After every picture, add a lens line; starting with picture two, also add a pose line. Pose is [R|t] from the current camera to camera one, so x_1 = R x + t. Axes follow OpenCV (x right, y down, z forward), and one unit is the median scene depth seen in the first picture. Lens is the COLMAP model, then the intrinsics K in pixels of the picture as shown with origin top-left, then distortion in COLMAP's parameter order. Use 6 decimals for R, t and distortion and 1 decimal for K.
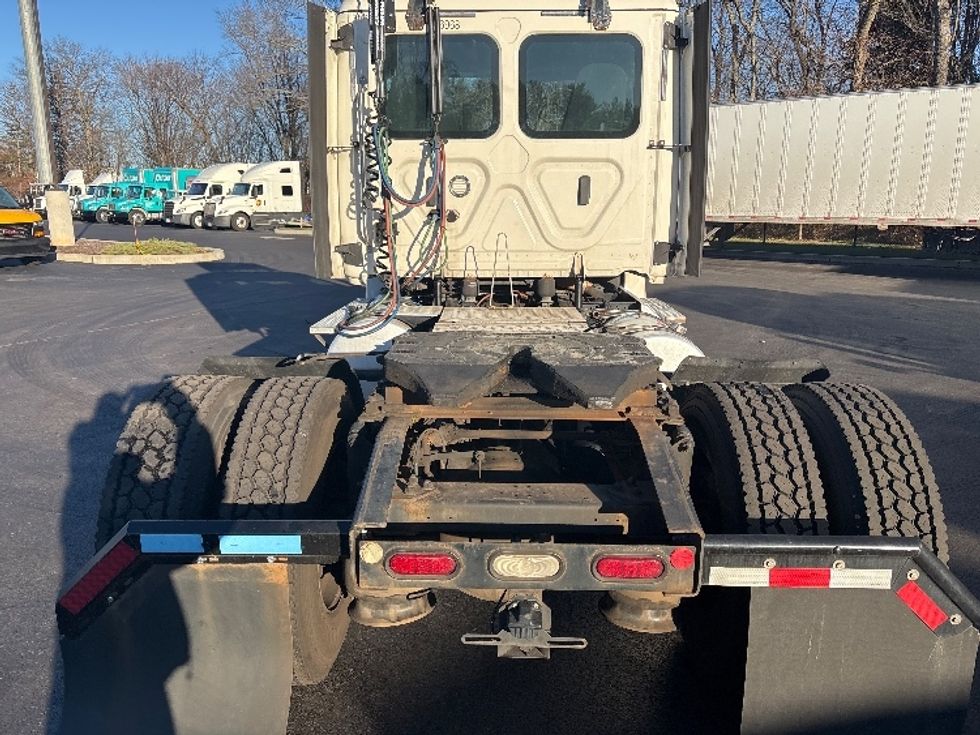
lens RADIAL K [[726.6, 0, 495.3], [0, 726.6, 367.2], [0, 0, 1]] dist [0.014360, -0.003715]
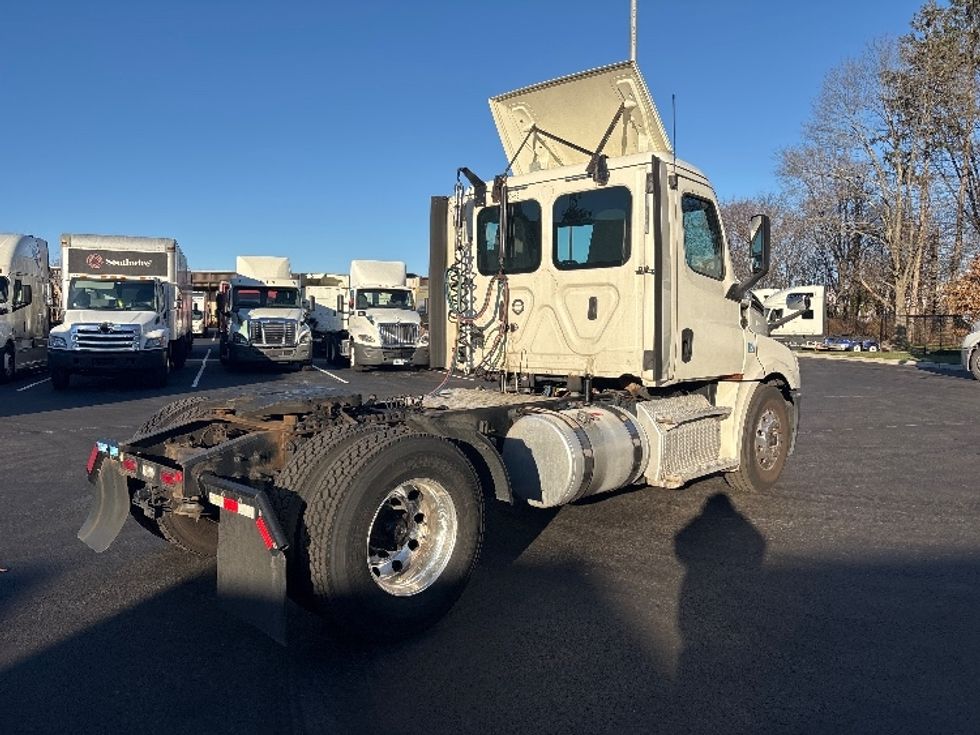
lens RADIAL K [[726.6, 0, 495.3], [0, 726.6, 367.2], [0, 0, 1]] dist [0.014360, -0.003715]
pose [[0.731245, 0.038832, -0.681009, 0.851508], [-0.151536, 0.982678, -0.106680, 0.013720], [0.665070, 0.181207, 0.724463, 0.009371]]
